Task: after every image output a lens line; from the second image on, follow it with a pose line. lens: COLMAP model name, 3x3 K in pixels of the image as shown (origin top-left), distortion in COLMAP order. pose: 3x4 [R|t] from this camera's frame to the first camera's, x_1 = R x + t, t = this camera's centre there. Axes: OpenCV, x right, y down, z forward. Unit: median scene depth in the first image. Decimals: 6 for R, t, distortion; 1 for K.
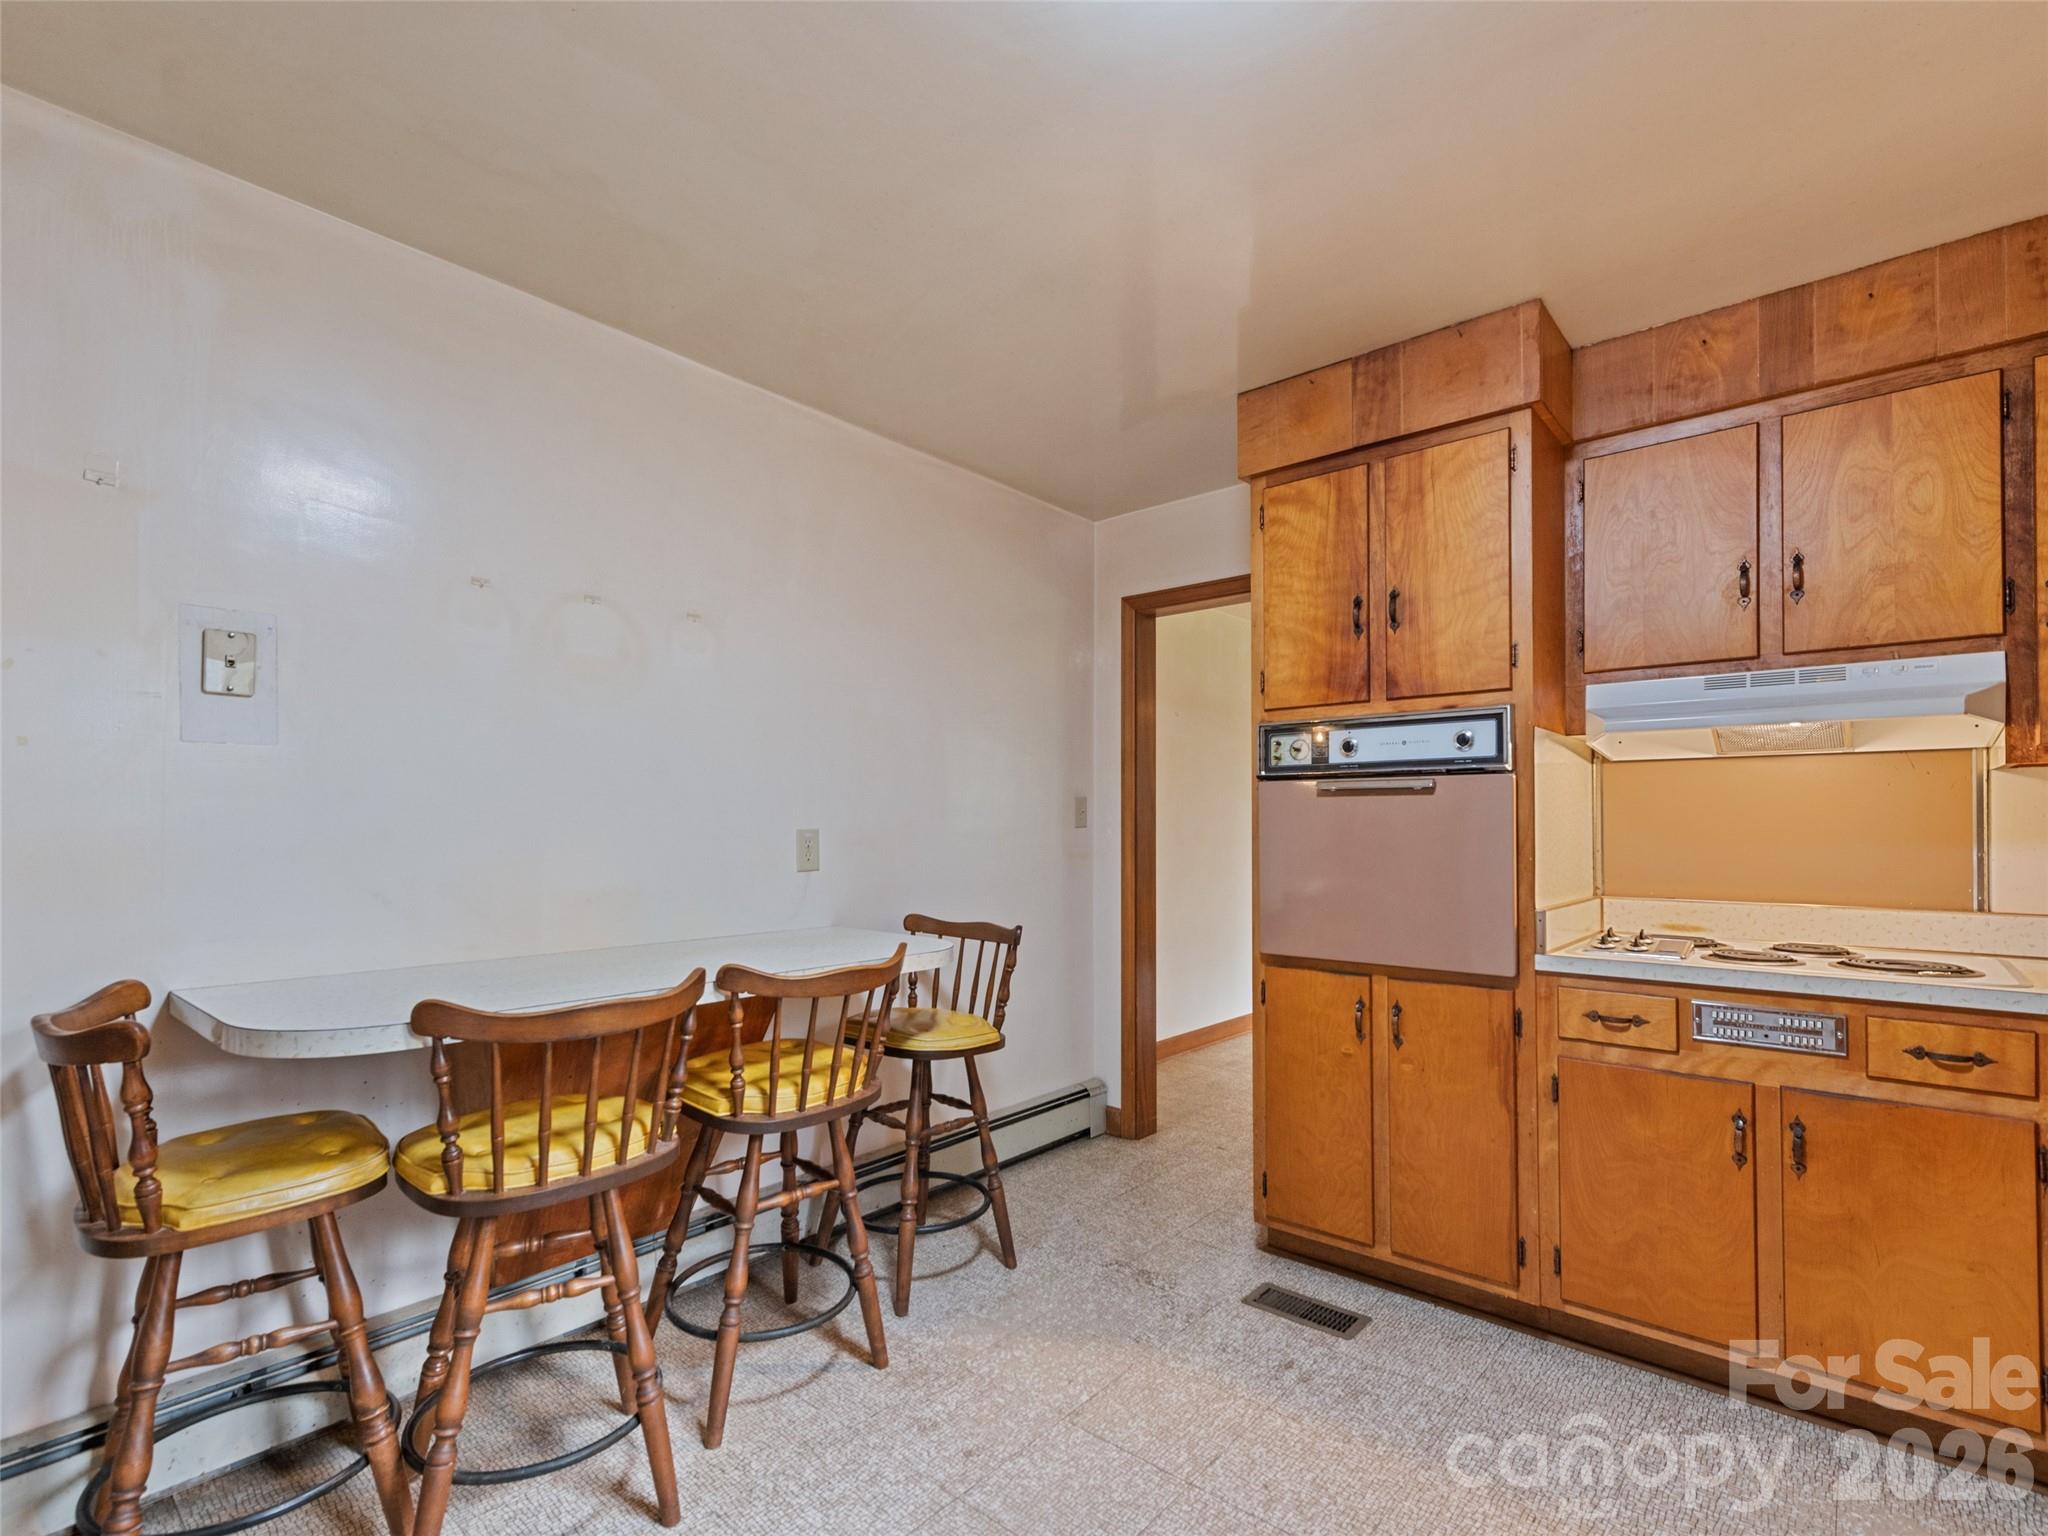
lens RADIAL K [[948.8, 0, 1026.5], [0, 948.8, 806.7], [0, 0, 1]] dist [0.002593, 0.000133]
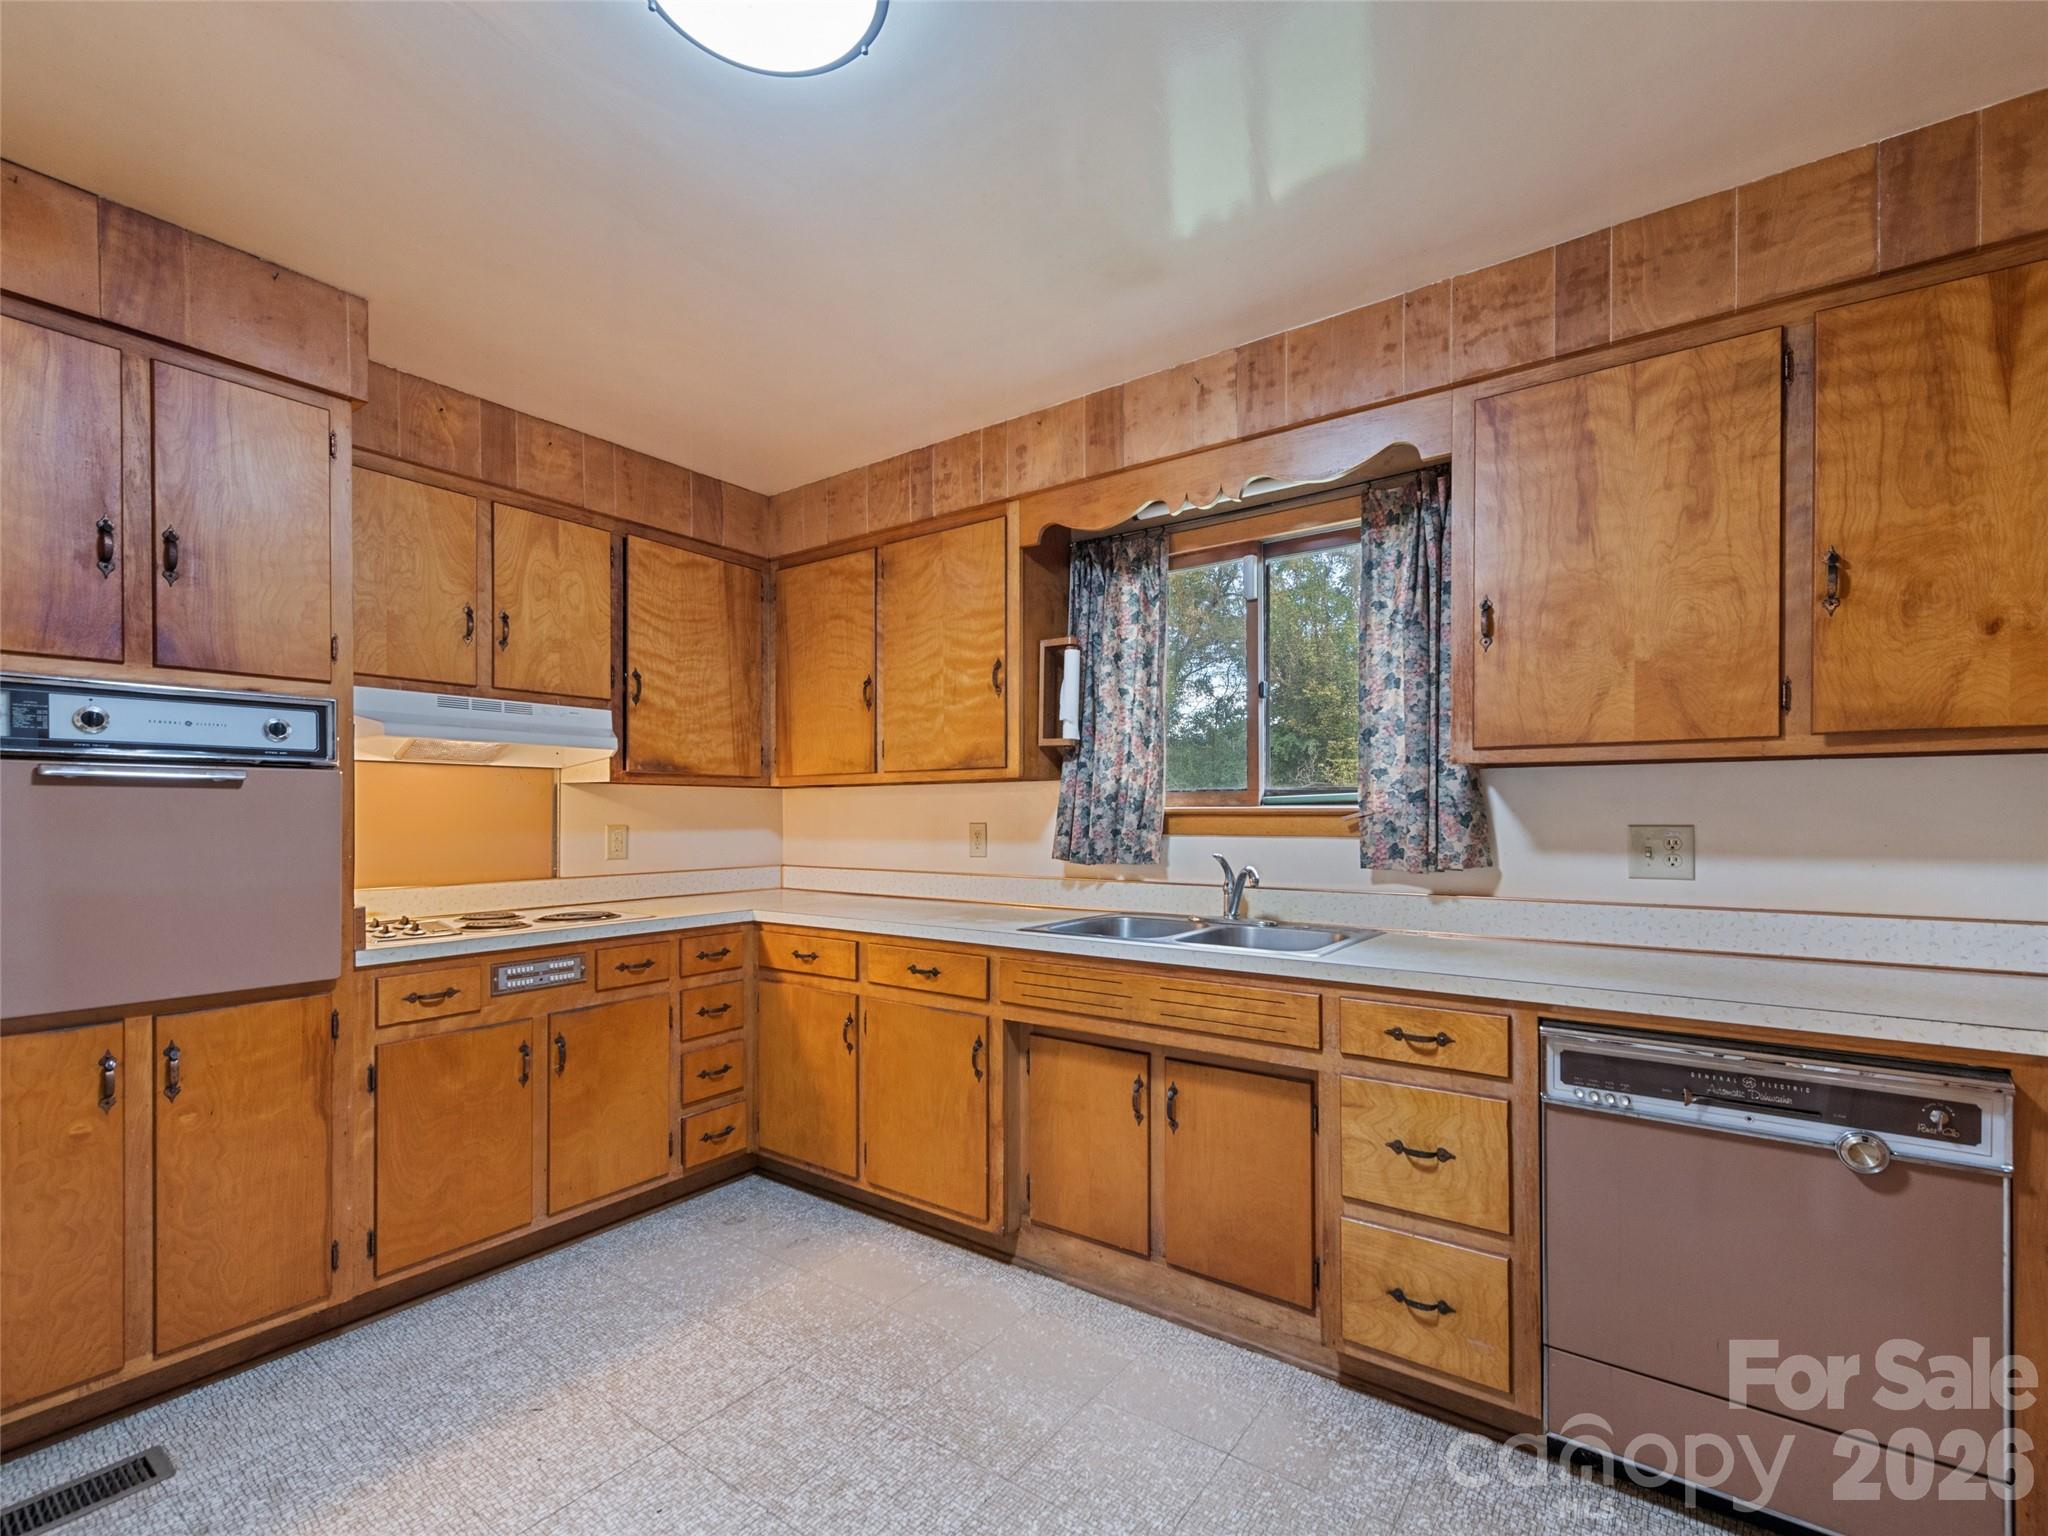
lens RADIAL K [[924.9, 0, 1024.0], [0, 924.9, 815.9], [0, 0, 1]] dist [-0.003858, -0.000519]
pose [[-0.075116, -0.000927, 0.997174, -0.481773], [-0.015951, 0.999873, -0.000272, 0.001102], [-0.997047, -0.015927, -0.075121, 0.364188]]
